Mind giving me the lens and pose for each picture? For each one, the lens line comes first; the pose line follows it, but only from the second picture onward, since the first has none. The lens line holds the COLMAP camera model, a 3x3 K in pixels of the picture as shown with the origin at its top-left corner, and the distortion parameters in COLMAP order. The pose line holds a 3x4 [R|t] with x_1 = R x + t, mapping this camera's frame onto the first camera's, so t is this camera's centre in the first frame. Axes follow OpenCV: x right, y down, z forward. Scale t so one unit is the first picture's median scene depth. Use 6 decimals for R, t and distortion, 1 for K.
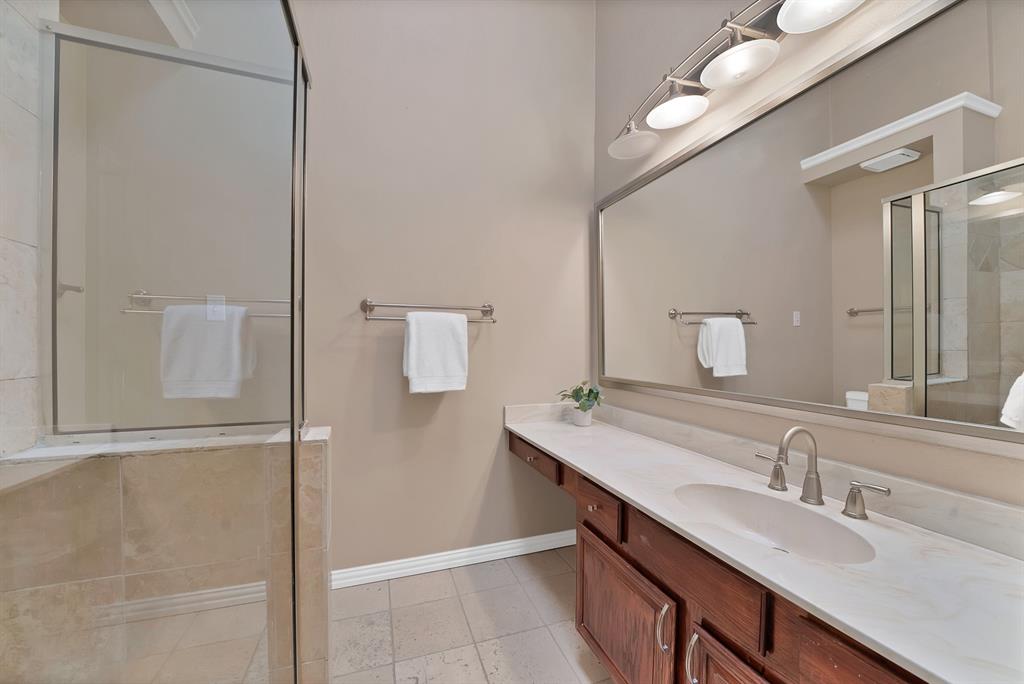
lens RADIAL K [[373.9, 0, 500.9], [0, 373.9, 344.0], [0, 0, 1]] dist [-0.020381, 0.001560]
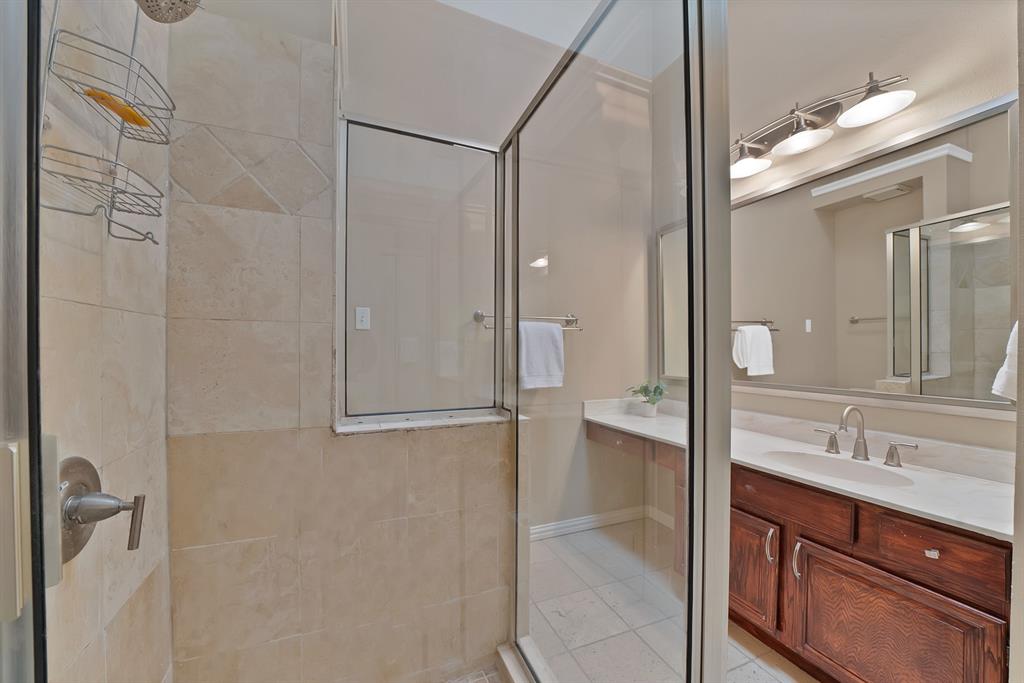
lens RADIAL K [[373.9, 0, 501.9], [0, 373.9, 350.0], [0, 0, 1]] dist [-0.020381, 0.001560]
pose [[0.999158, -0.003526, 0.040879, -0.396784], [0.003314, 0.999981, 0.005255, -0.003514], [-0.040897, -0.005115, 0.999150, -0.236530]]
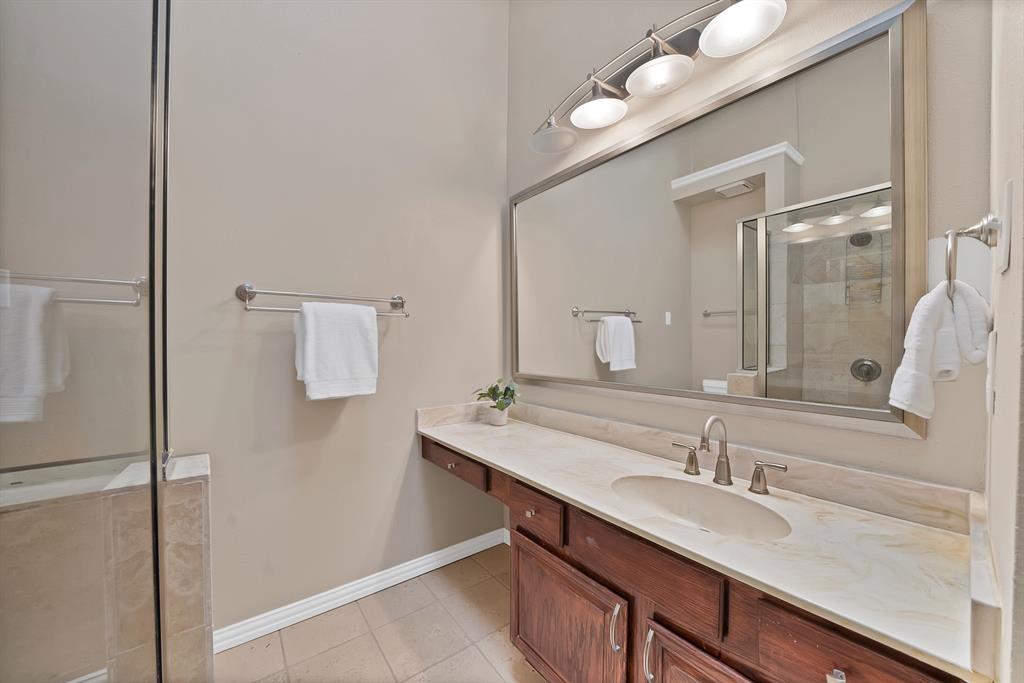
lens RADIAL K [[373.9, 0, 500.1], [0, 373.9, 343.6], [0, 0, 1]] dist [-0.020381, 0.001560]
pose [[0.953371, -0.003681, 0.301778, -0.088302], [0.001346, 0.999968, 0.007947, -0.000249], [-0.301797, -0.007171, 0.953345, 0.093409]]
